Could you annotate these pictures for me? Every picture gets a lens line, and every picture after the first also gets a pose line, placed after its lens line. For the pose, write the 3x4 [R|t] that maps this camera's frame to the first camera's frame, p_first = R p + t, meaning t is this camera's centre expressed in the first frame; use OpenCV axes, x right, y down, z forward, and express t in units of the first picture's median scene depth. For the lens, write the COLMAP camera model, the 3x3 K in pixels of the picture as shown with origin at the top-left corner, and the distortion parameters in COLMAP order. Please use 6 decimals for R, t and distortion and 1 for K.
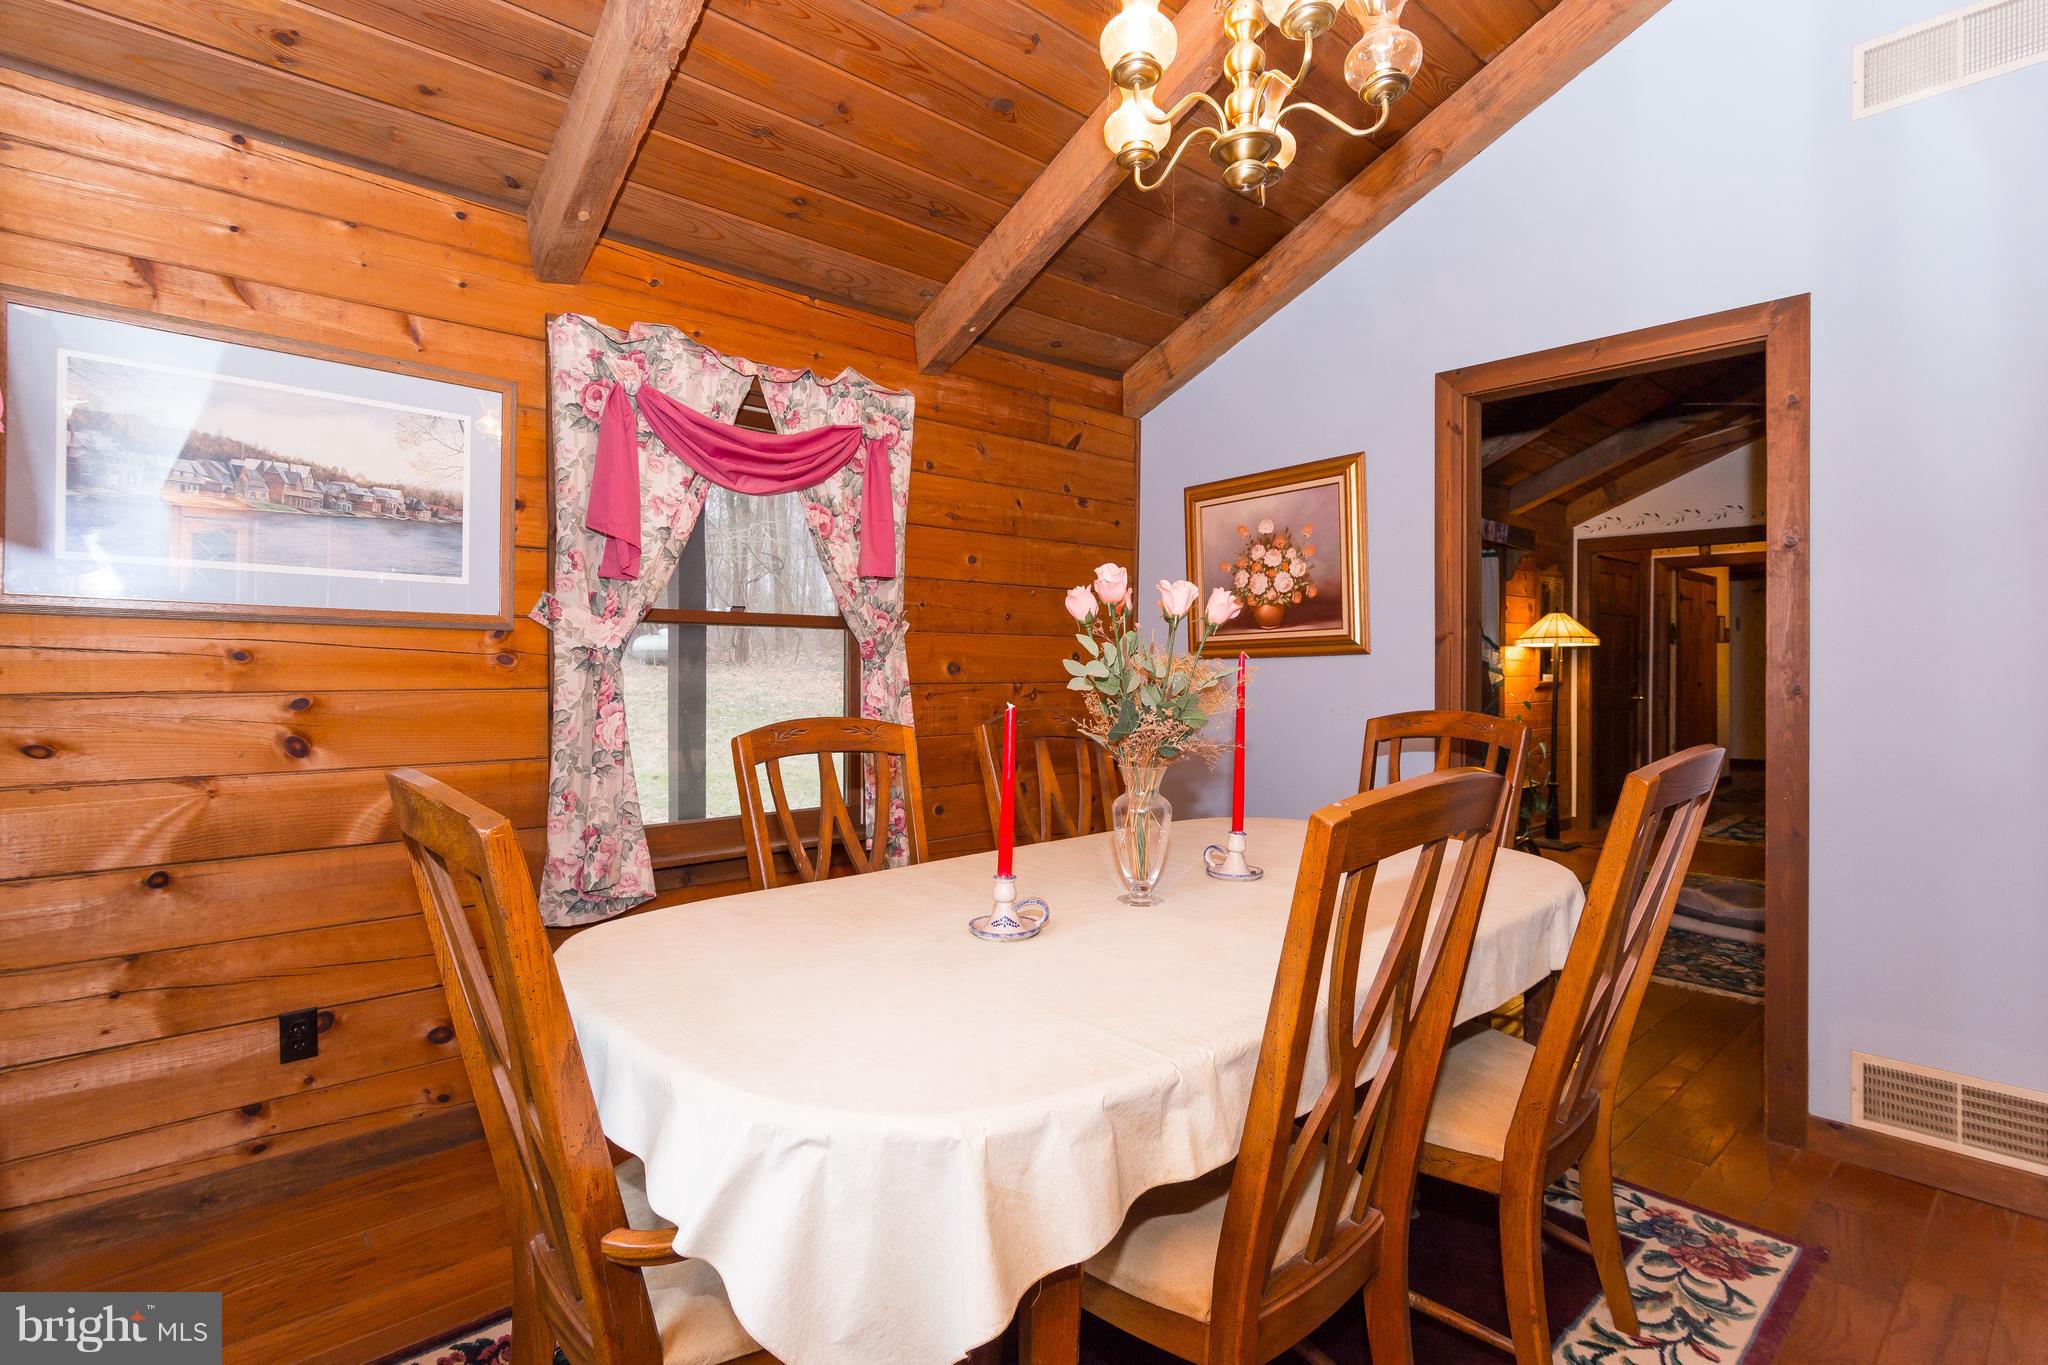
lens RADIAL K [[1000.0, 0, 1023.7], [0, 1000.0, 673.2], [0, 0, 1]] dist [0.005581, -0.000497]
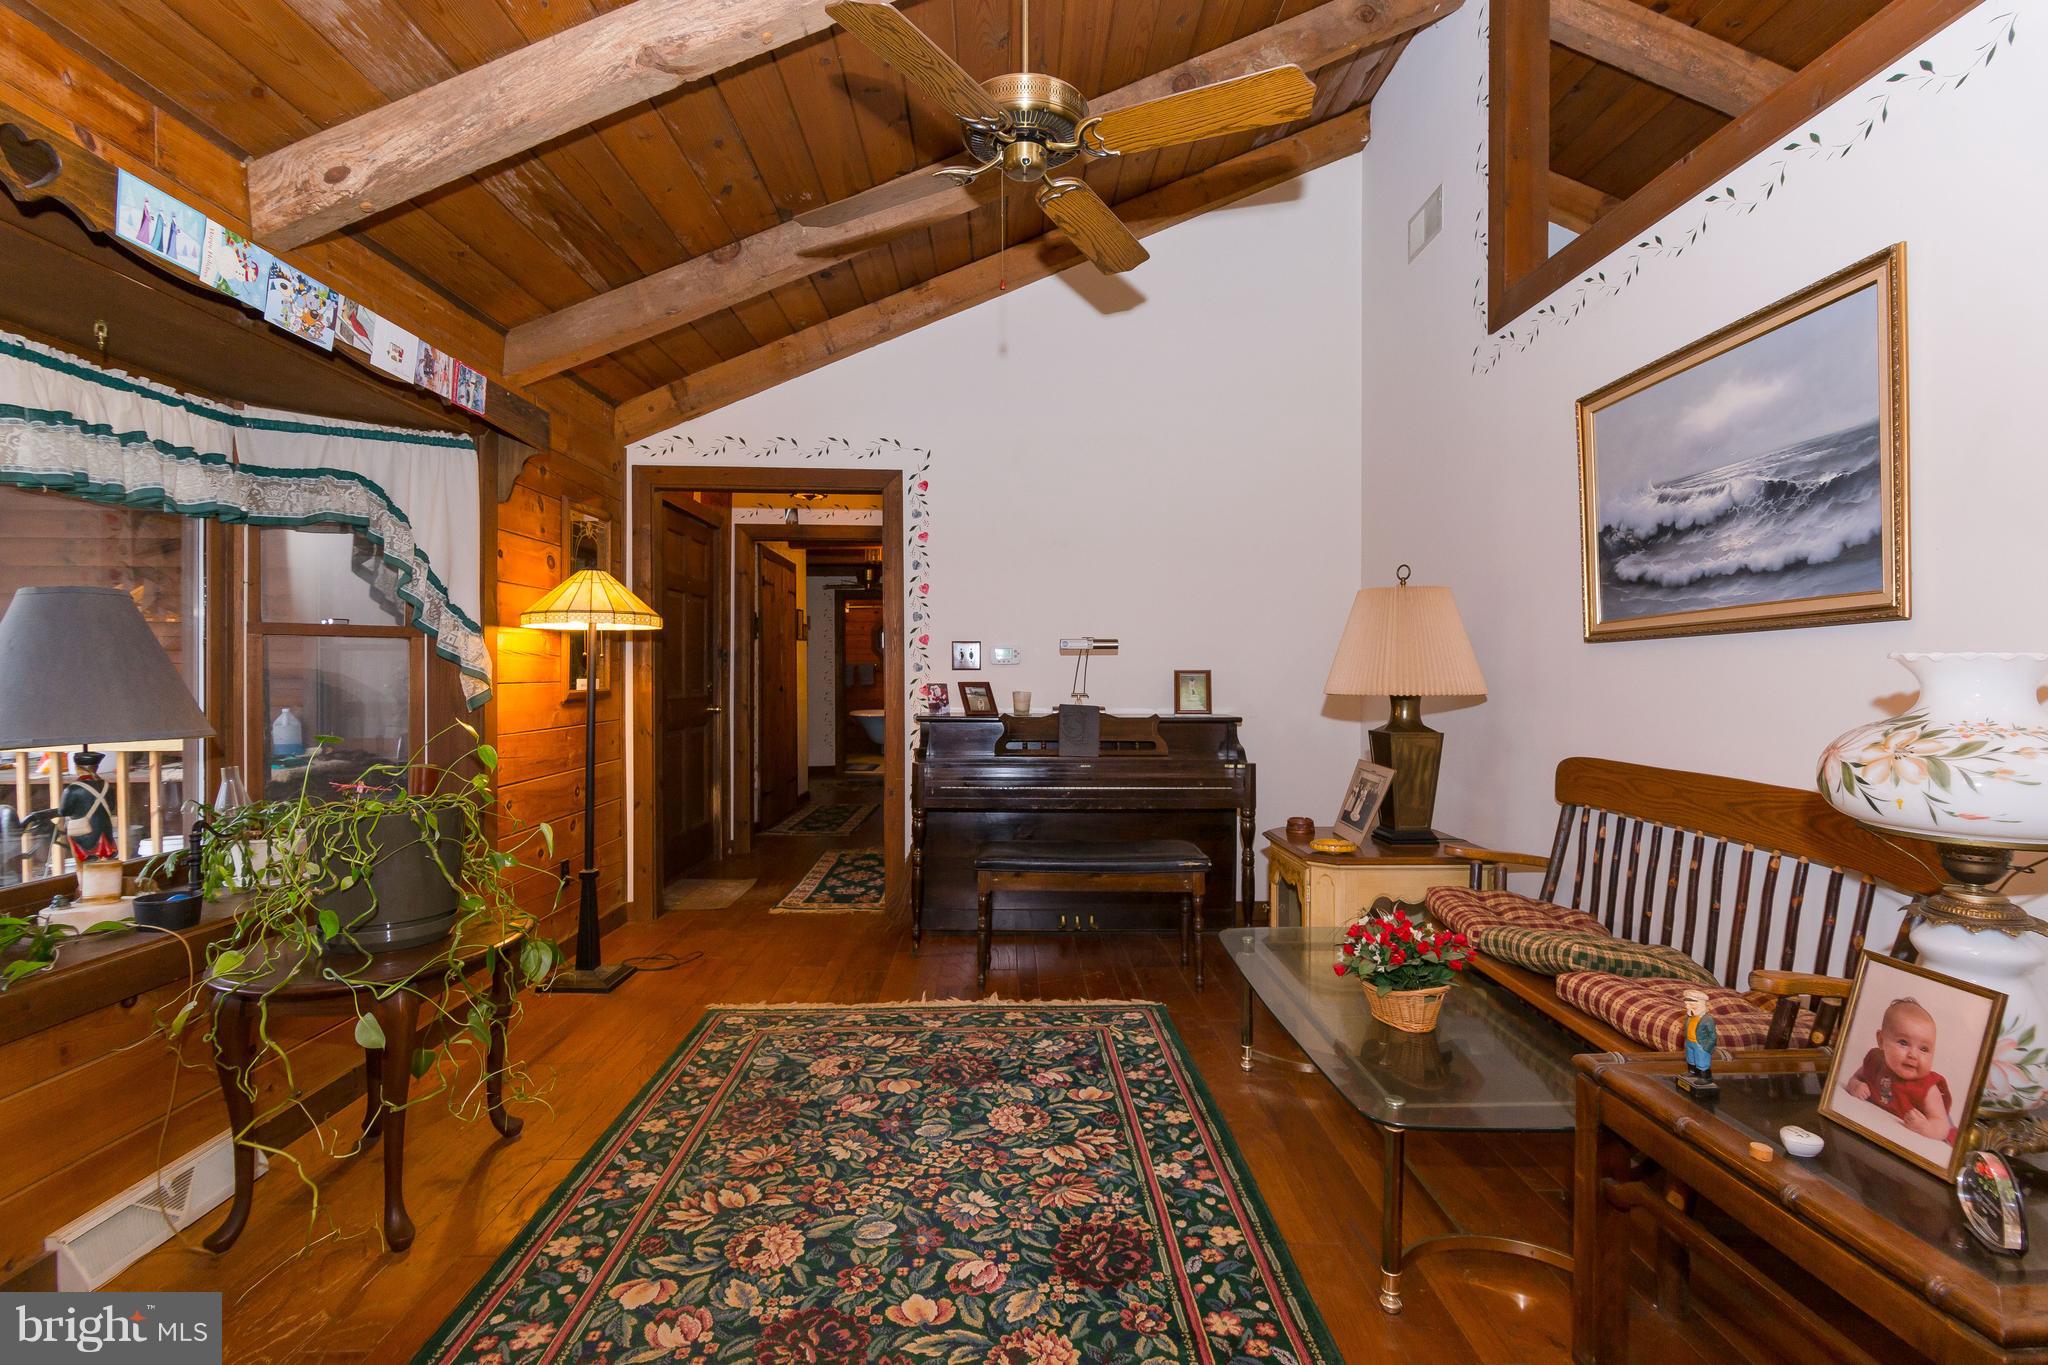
lens RADIAL K [[1000.0, 0, 1064.1], [0, 1000.0, 680.1], [0, 0, 1]] dist [0.005581, -0.000497]
pose [[0.628814, -0.007751, 0.777517, 0.263221], [0.004537, 0.999970, 0.006300, -0.000303], [-0.777542, -0.000434, 0.628831, 0.443208]]
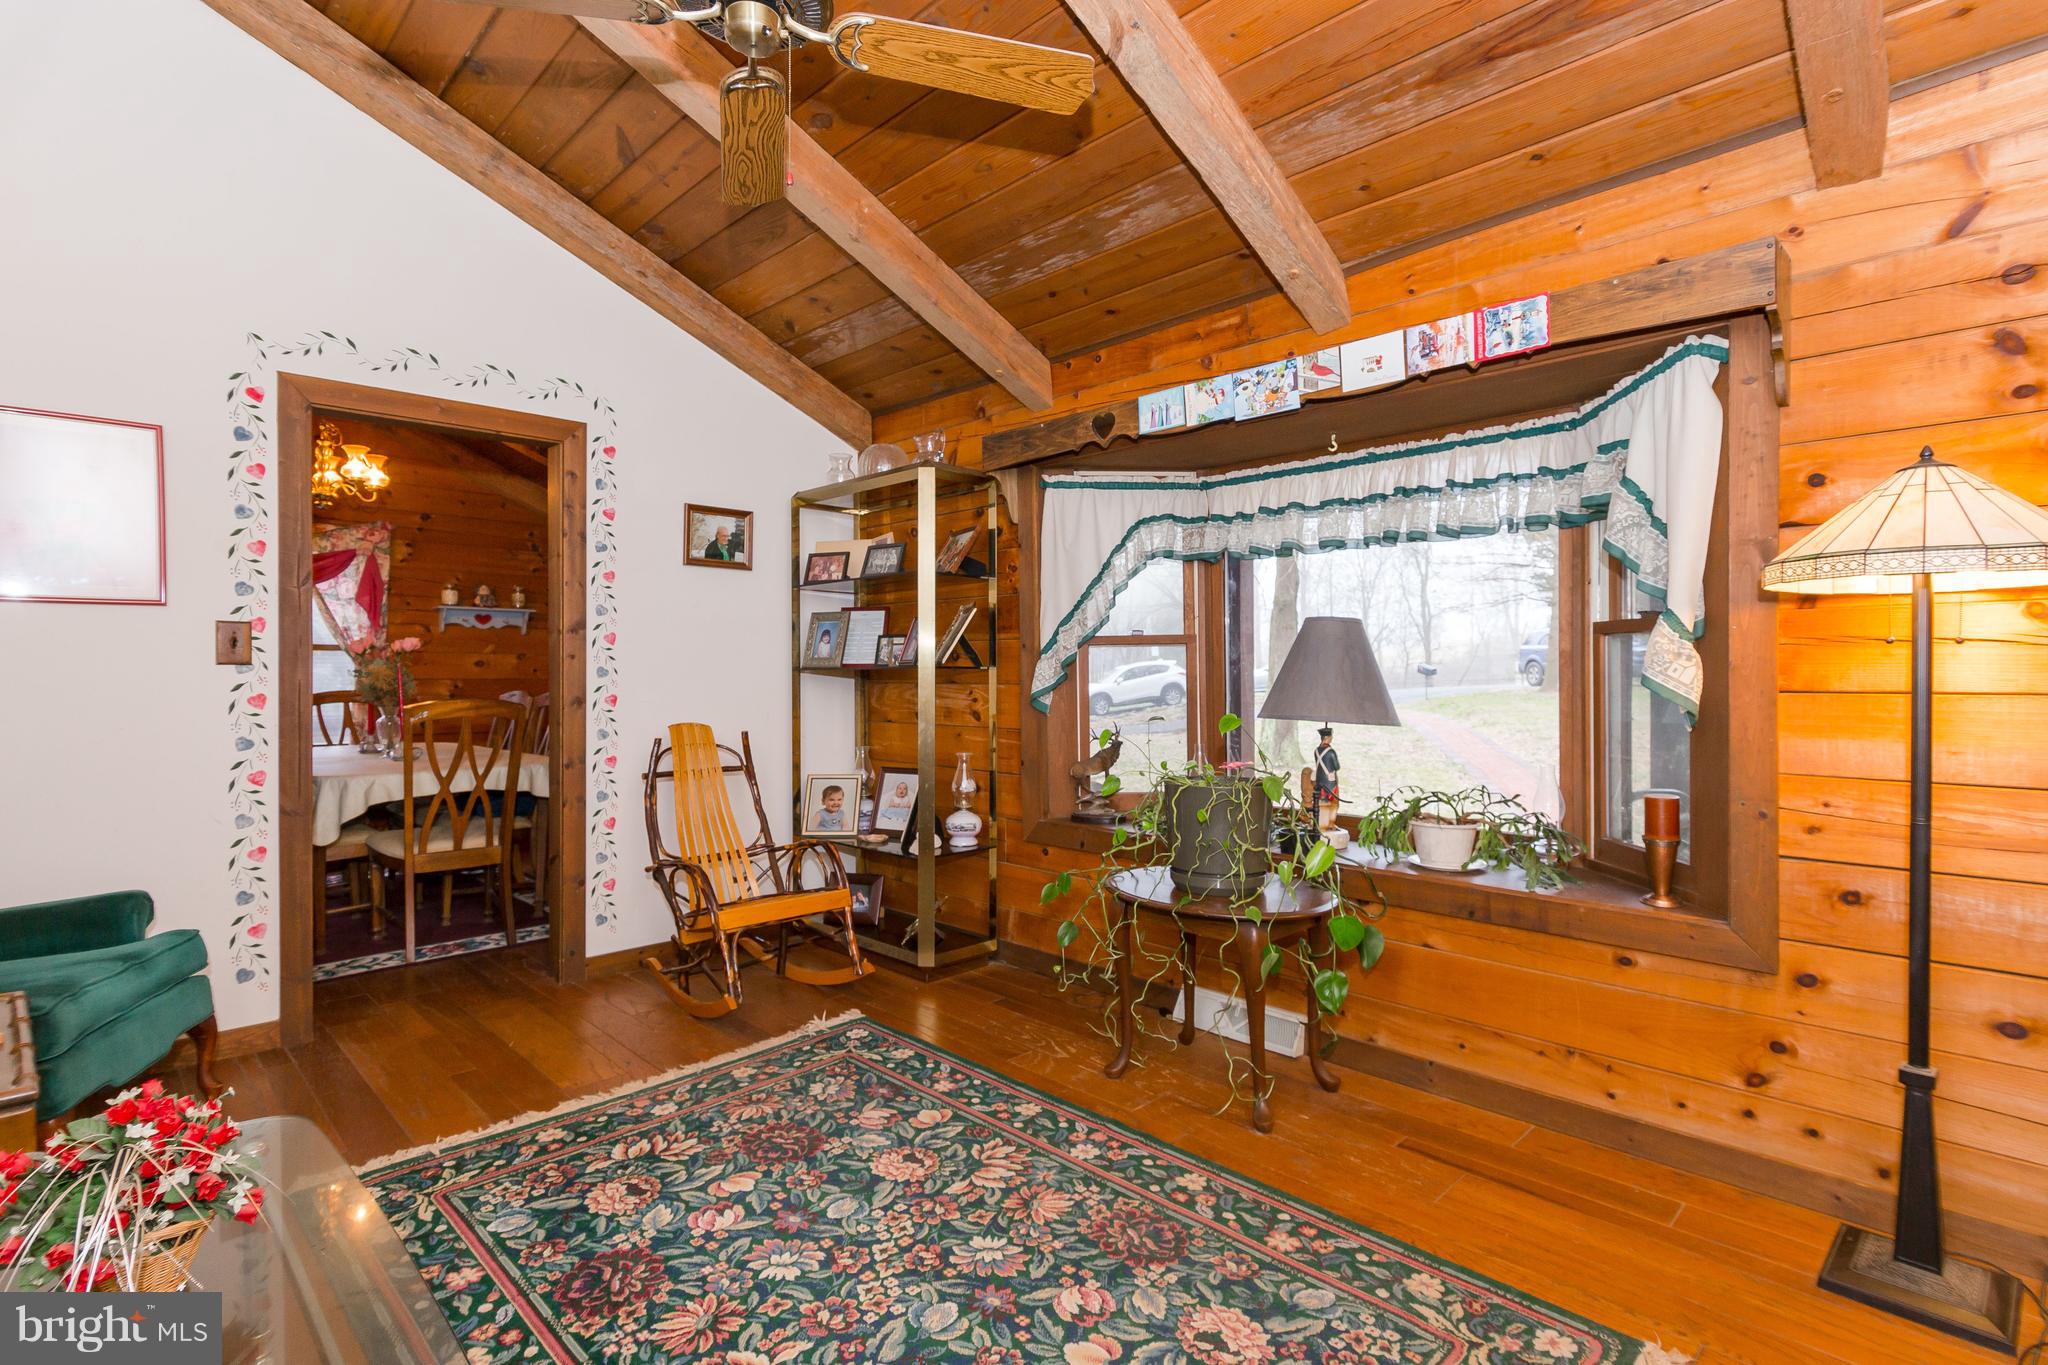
lens RADIAL K [[1000.0, 0, 1011.3], [0, 1000.0, 683.7], [0, 0, 1]] dist [0.005581, -0.000497]
pose [[0.017342, 0.009248, -0.999807, 0.778504], [-0.004952, 0.999946, 0.009163, -0.001062], [0.999837, 0.004792, 0.017387, 0.725385]]
